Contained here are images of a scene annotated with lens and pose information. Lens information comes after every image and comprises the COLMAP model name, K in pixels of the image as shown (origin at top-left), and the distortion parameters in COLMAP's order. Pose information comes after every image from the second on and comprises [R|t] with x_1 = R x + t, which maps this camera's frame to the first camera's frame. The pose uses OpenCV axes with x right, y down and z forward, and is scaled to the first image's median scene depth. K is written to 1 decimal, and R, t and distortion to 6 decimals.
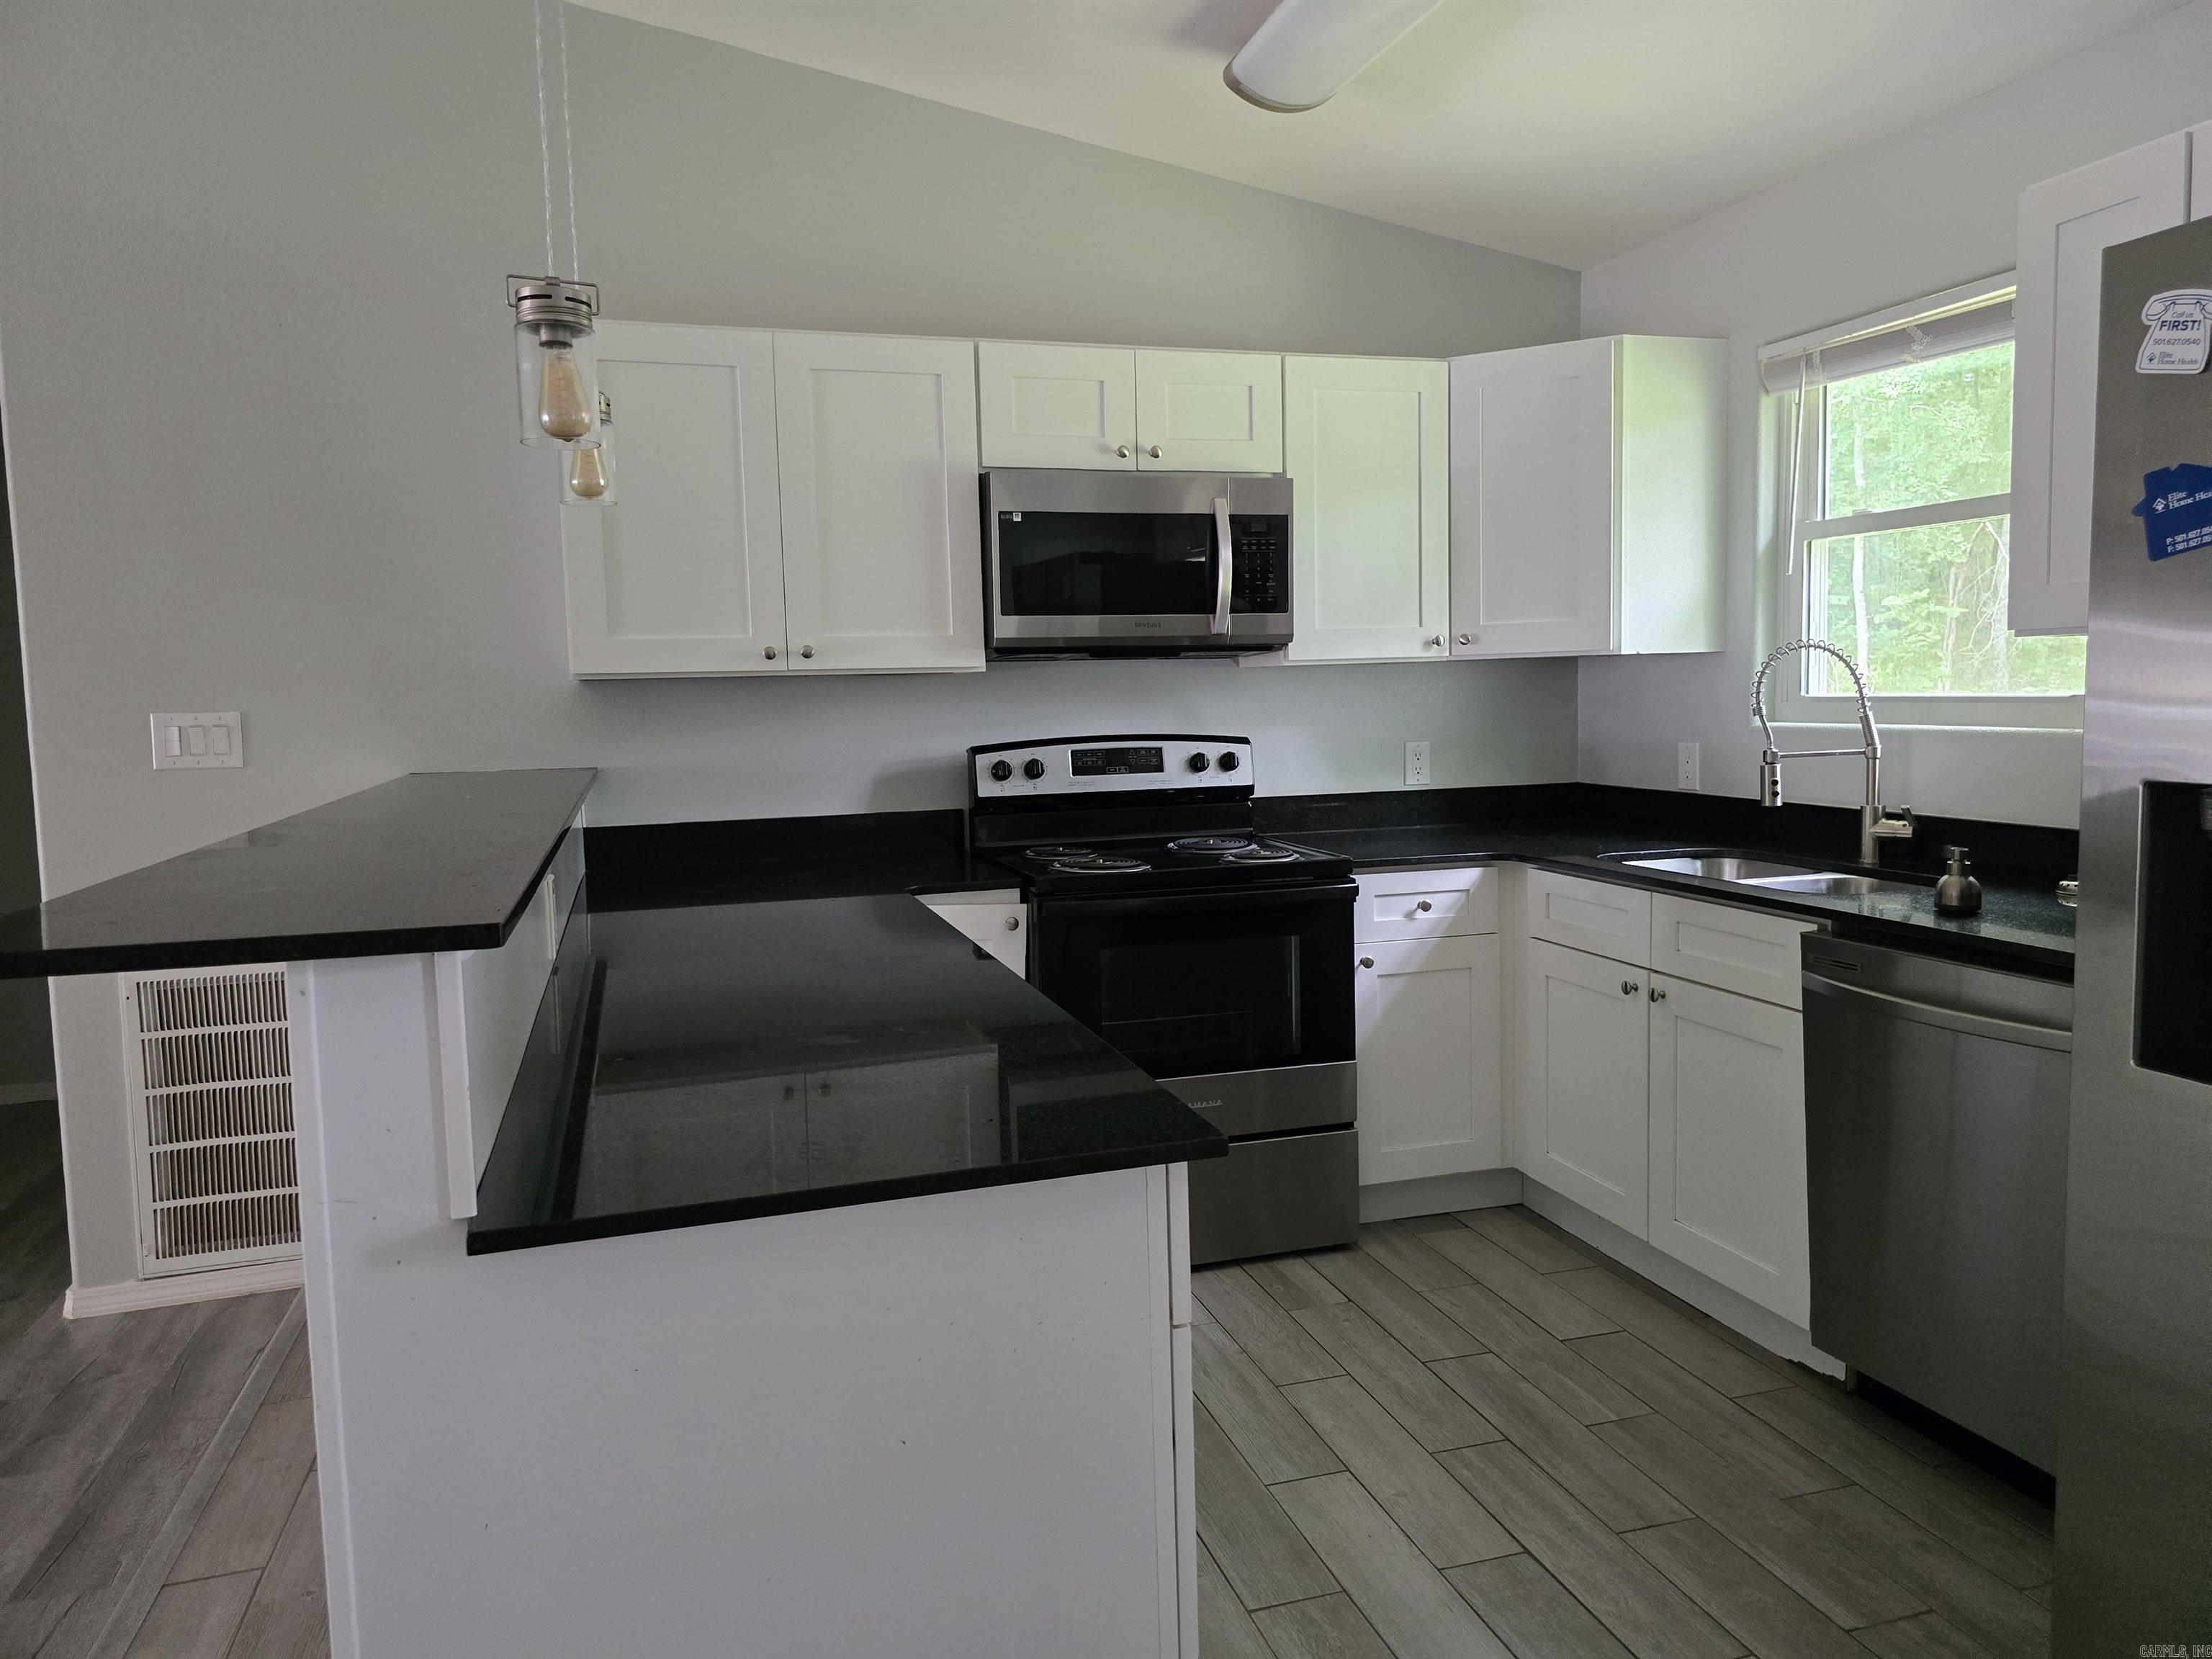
lens RADIAL K [[1518.2, 0, 1110.1], [0, 1518.2, 822.9], [0, 0, 1]] dist [0.046450, -0.041813]
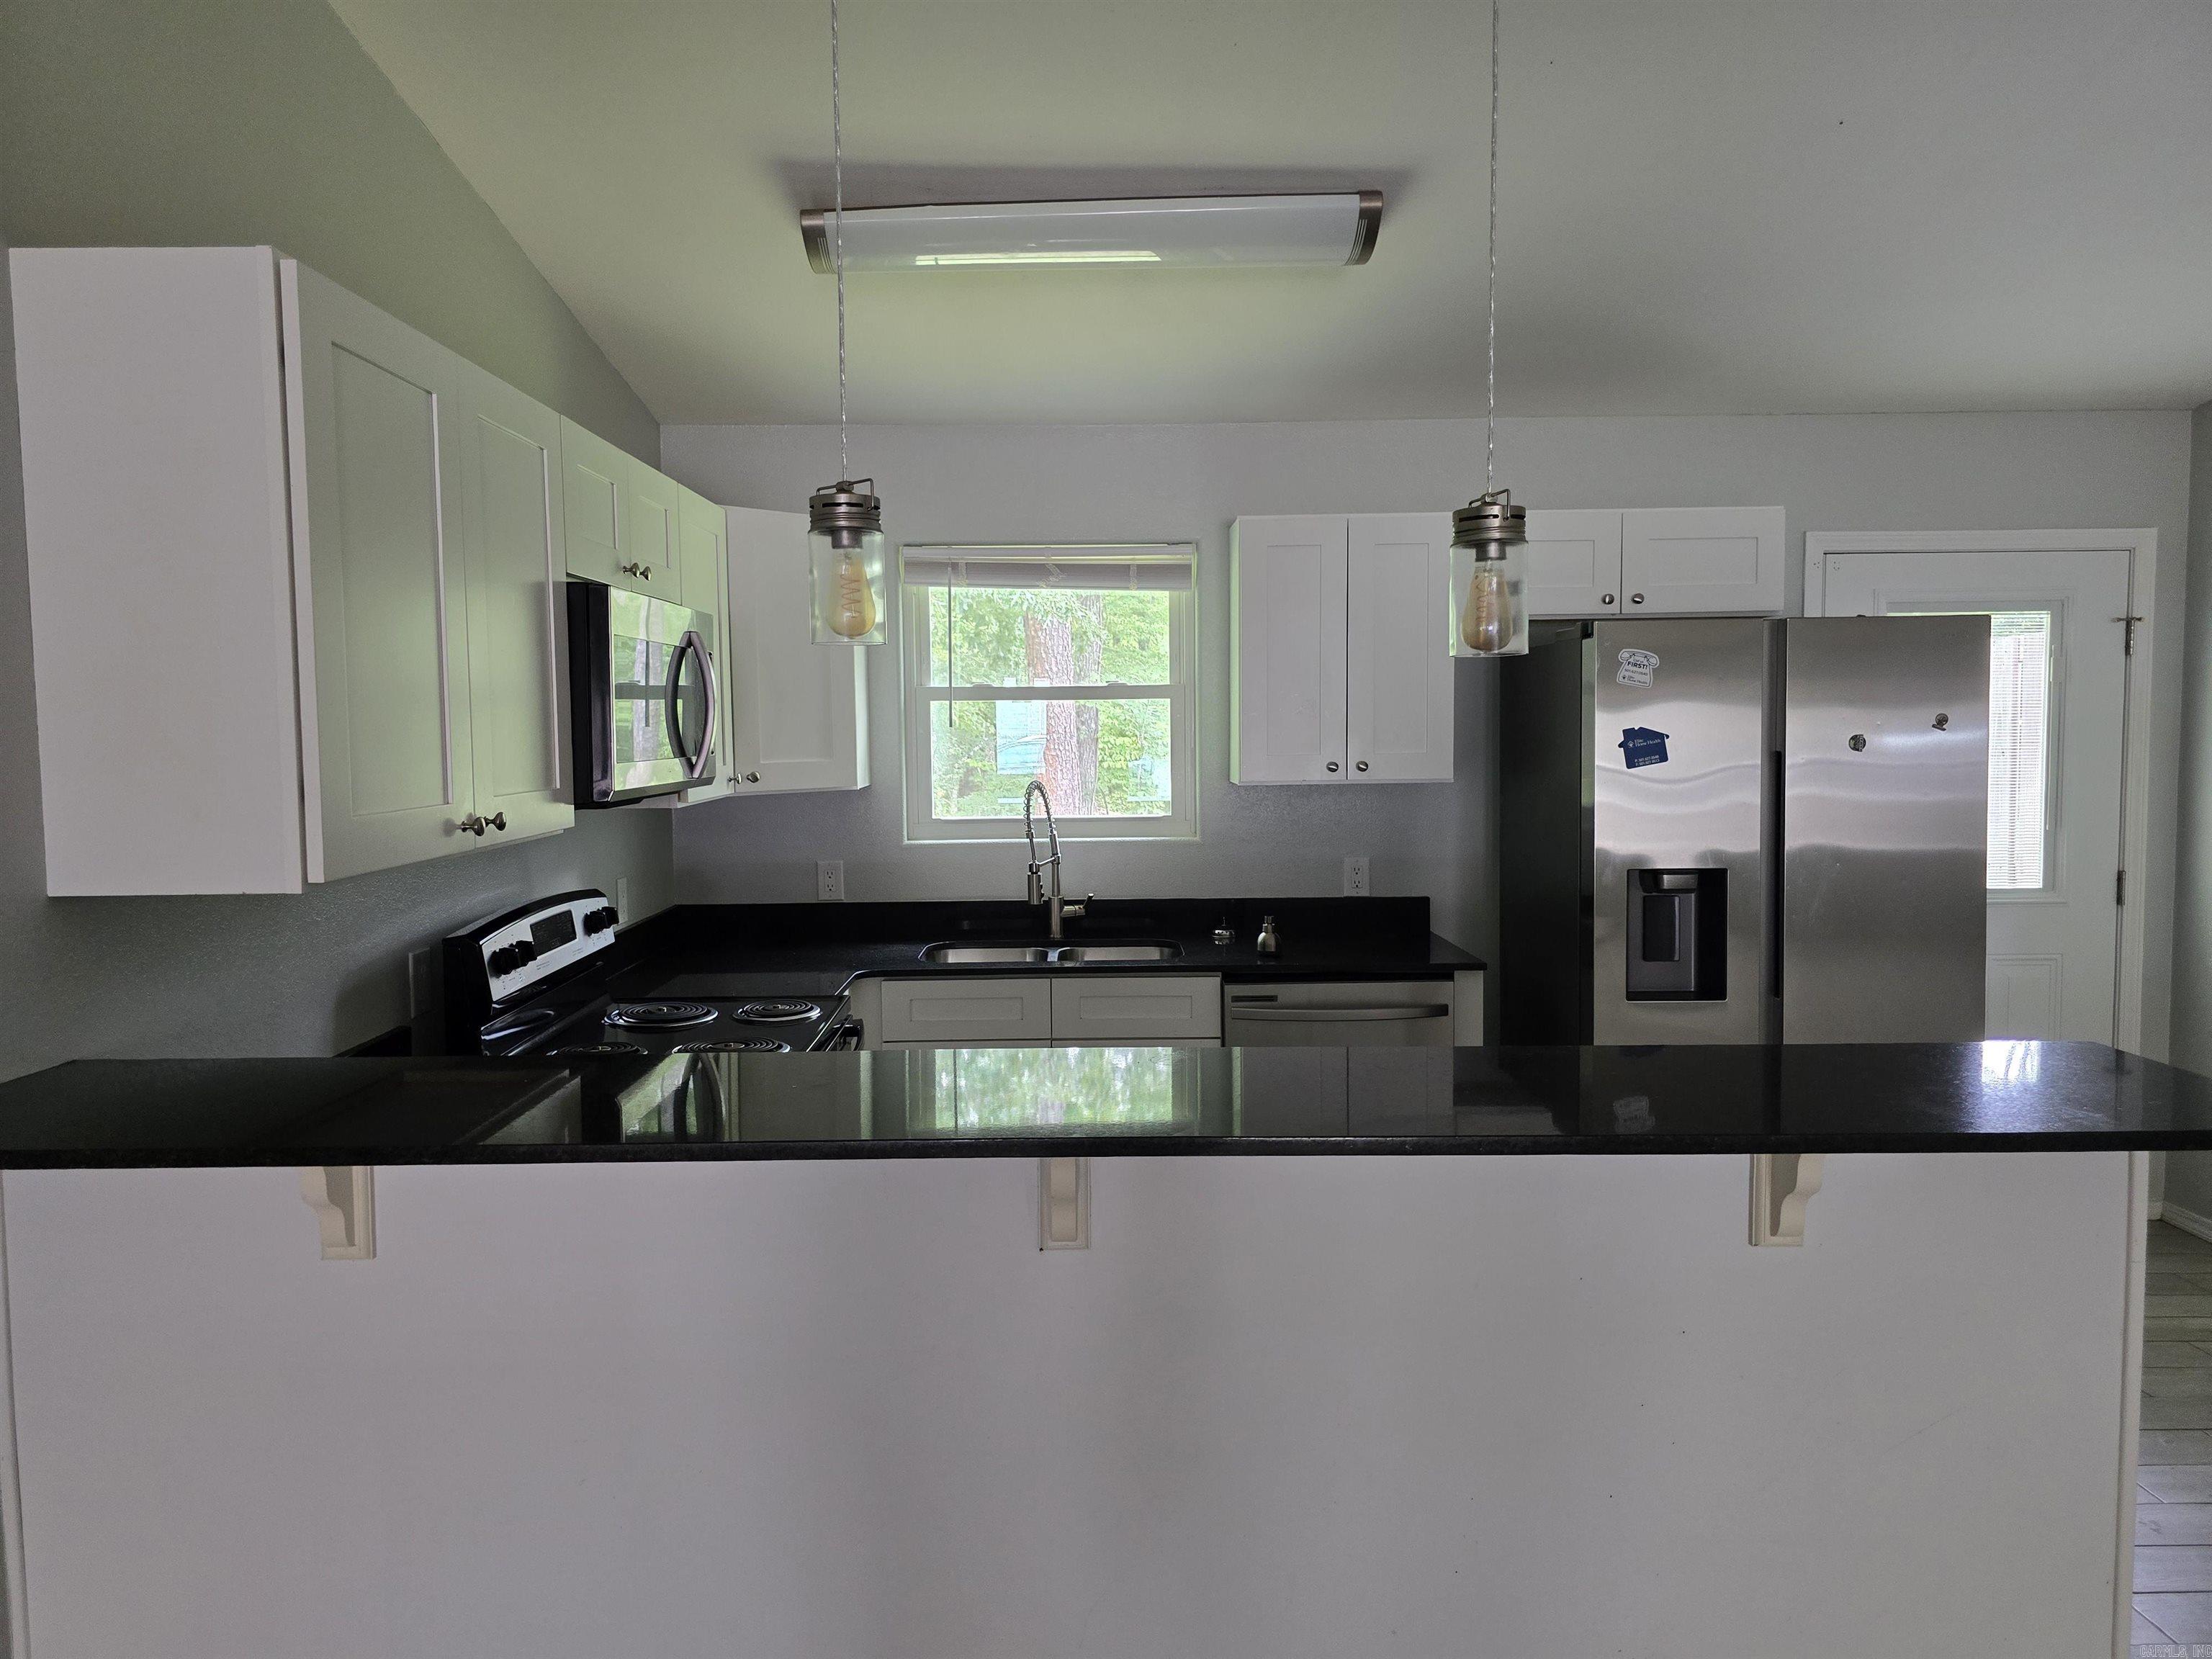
lens RADIAL K [[1518.2, 0, 1119.9], [0, 1518.2, 841.9], [0, 0, 1]] dist [0.046450, -0.041813]
pose [[0.323043, -0.065084, 0.944144, -0.807356], [0.095427, 0.994788, 0.035925, -0.106412], [-0.941561, 0.078492, 0.327570, 0.485499]]
